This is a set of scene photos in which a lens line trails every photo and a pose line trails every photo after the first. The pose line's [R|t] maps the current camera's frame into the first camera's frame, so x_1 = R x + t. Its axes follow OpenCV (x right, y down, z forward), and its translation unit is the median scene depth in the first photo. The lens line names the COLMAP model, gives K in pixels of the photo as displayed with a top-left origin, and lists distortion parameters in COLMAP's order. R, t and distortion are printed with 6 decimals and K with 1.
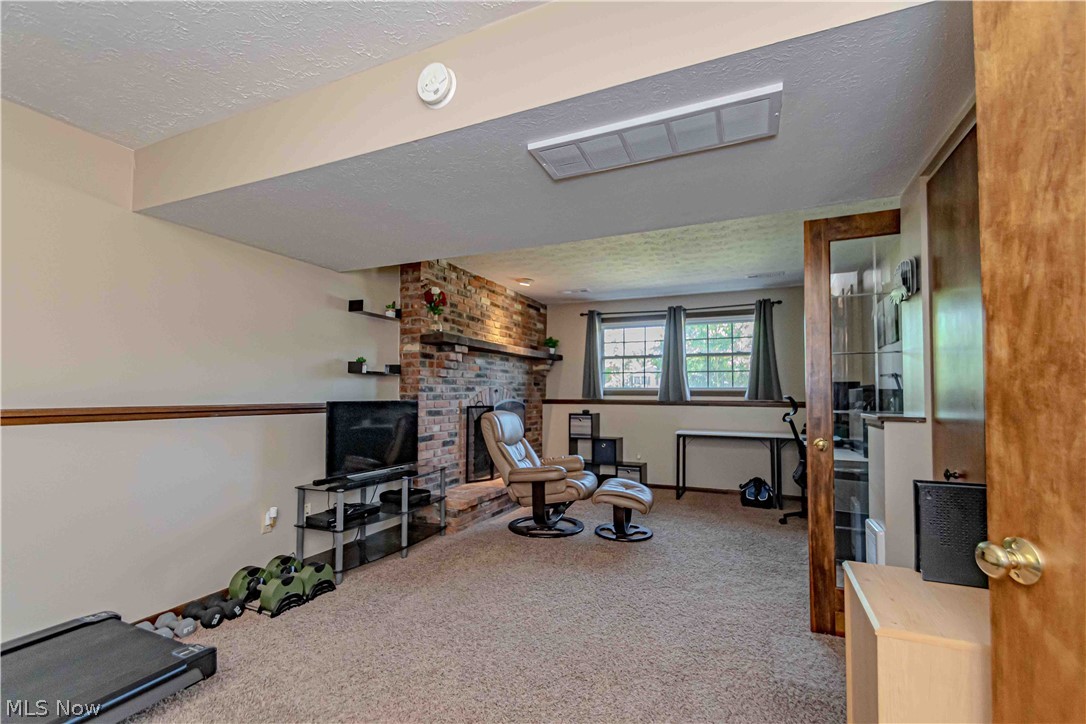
lens RADIAL K [[481.0, 0, 542.2], [0, 481.0, 370.2], [0, 0, 1]] dist [0.007966, -0.004183]
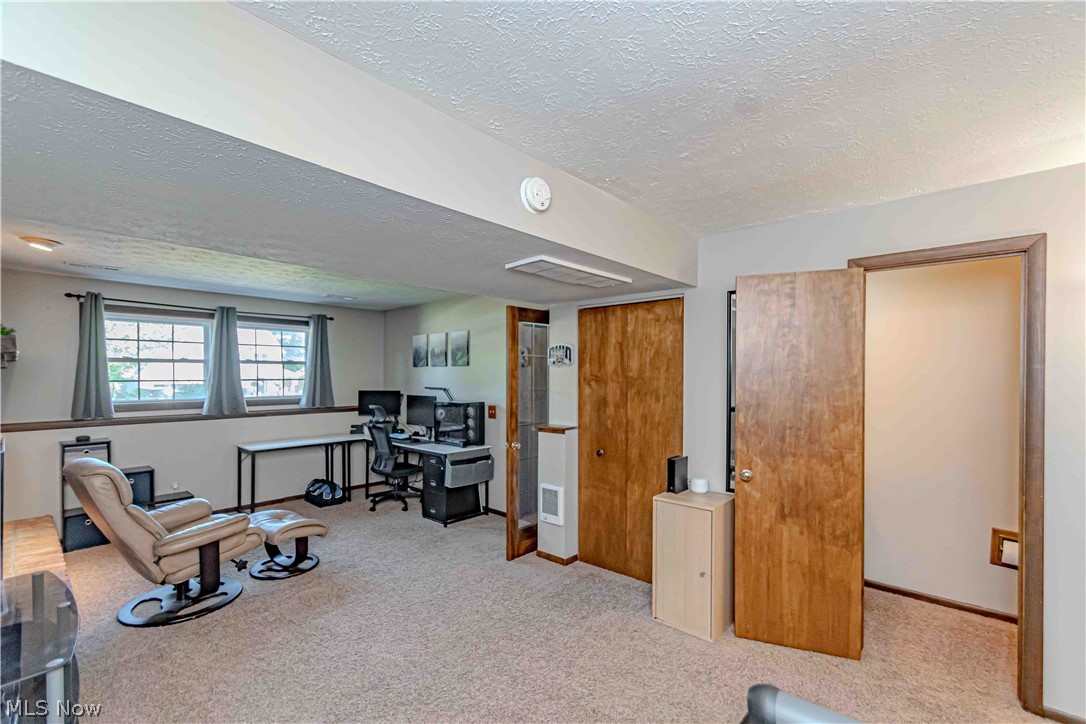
lens RADIAL K [[481.0, 0, 539.1], [0, 481.0, 369.3], [0, 0, 1]] dist [0.007966, -0.004183]
pose [[0.298796, 0.000828, 0.954317, -0.417341], [-0.043384, 0.998978, 0.012717, -0.056025], [-0.953330, -0.045201, 0.298526, 0.194049]]
